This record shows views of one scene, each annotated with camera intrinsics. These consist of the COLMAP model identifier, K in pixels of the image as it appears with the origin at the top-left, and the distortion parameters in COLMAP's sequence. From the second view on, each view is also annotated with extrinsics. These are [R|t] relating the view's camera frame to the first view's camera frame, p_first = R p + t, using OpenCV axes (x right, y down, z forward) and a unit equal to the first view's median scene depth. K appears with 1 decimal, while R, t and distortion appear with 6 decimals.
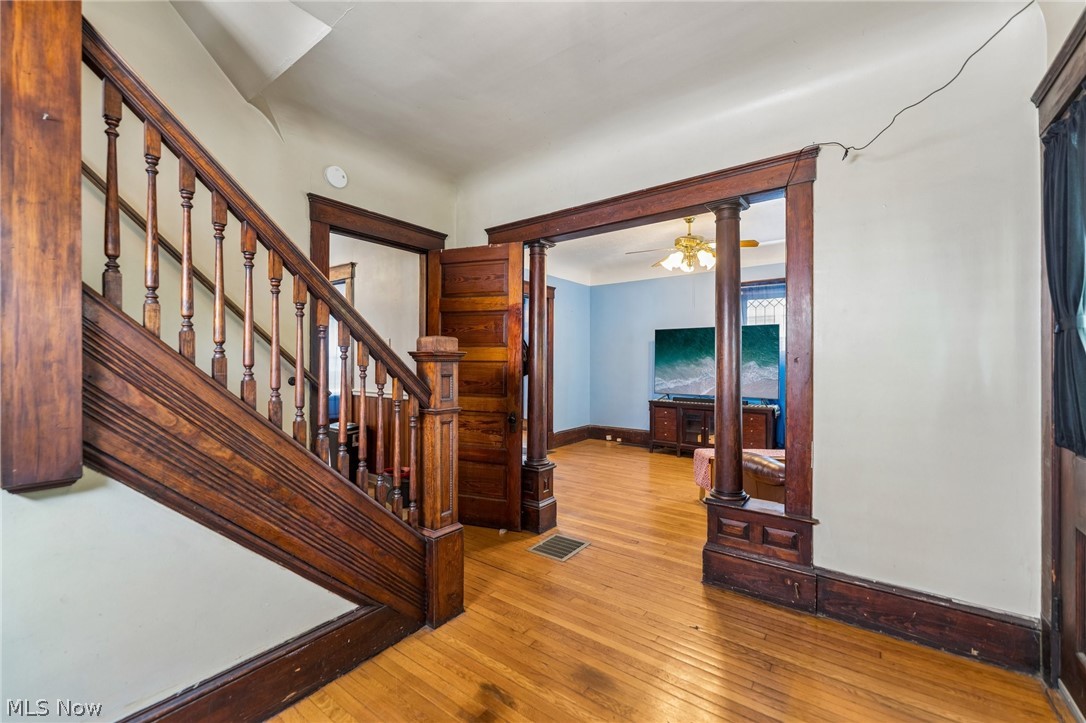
lens RADIAL K [[437.1, 0, 546.0], [0, 437.1, 362.4], [0, 0, 1]] dist [0.001387, 0.000099]
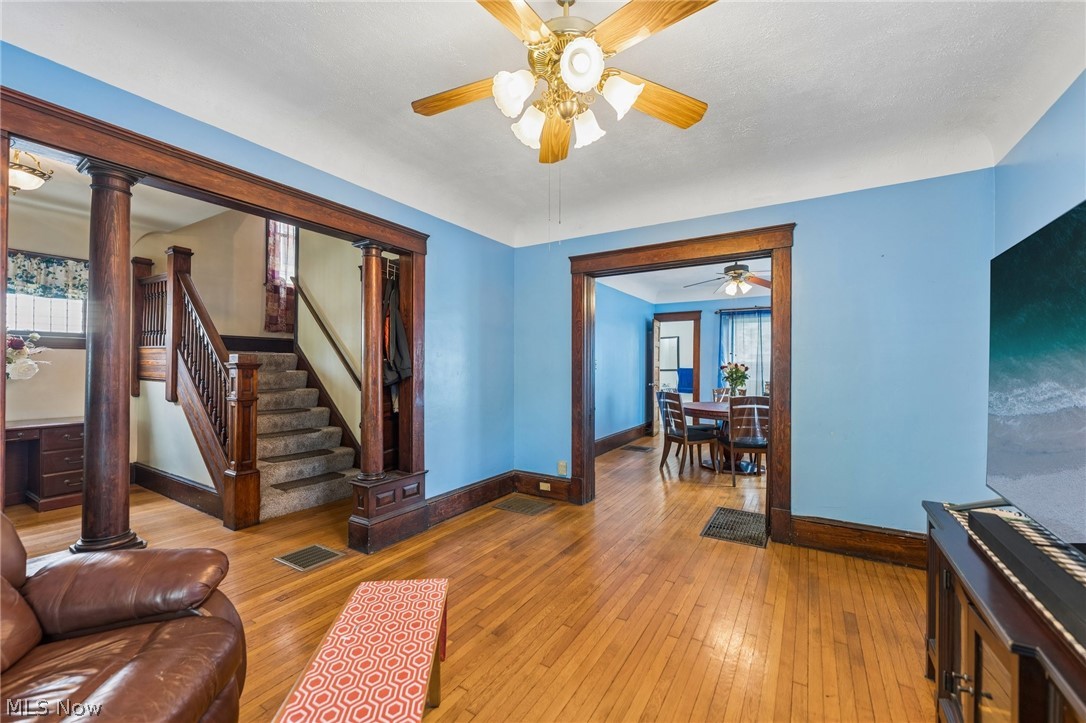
lens RADIAL K [[433.3, 0, 543.1], [0, 433.3, 365.5], [0, 0, 1]] dist [-0.000542, -0.000130]
pose [[0.080233, -0.005982, -0.996758, 1.451369], [-0.005383, 0.999965, -0.006434, -0.011024], [0.996762, 0.005882, 0.080198, 1.992430]]
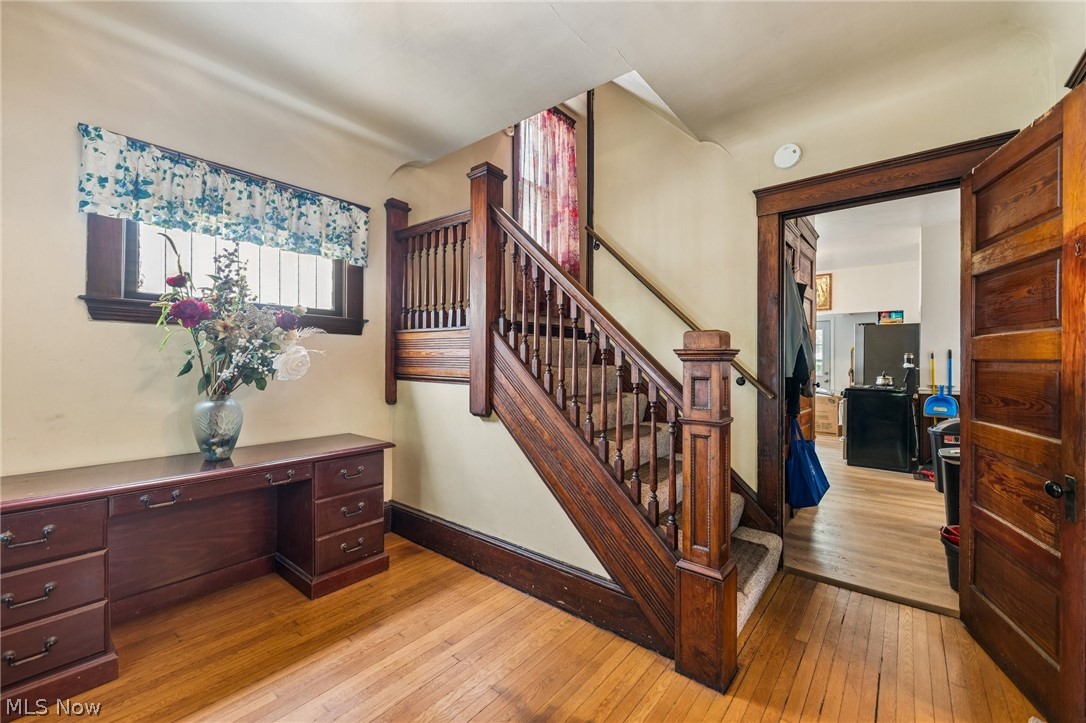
lens RADIAL K [[437.1, 0, 546.0], [0, 437.1, 362.4], [0, 0, 1]] dist [0.001387, 0.000099]
pose [[-0.053989, -0.004511, -0.998531, 0.591427], [-0.002207, 0.999988, -0.004398, 0.005012], [0.998539, 0.001967, -0.053999, 0.749458]]
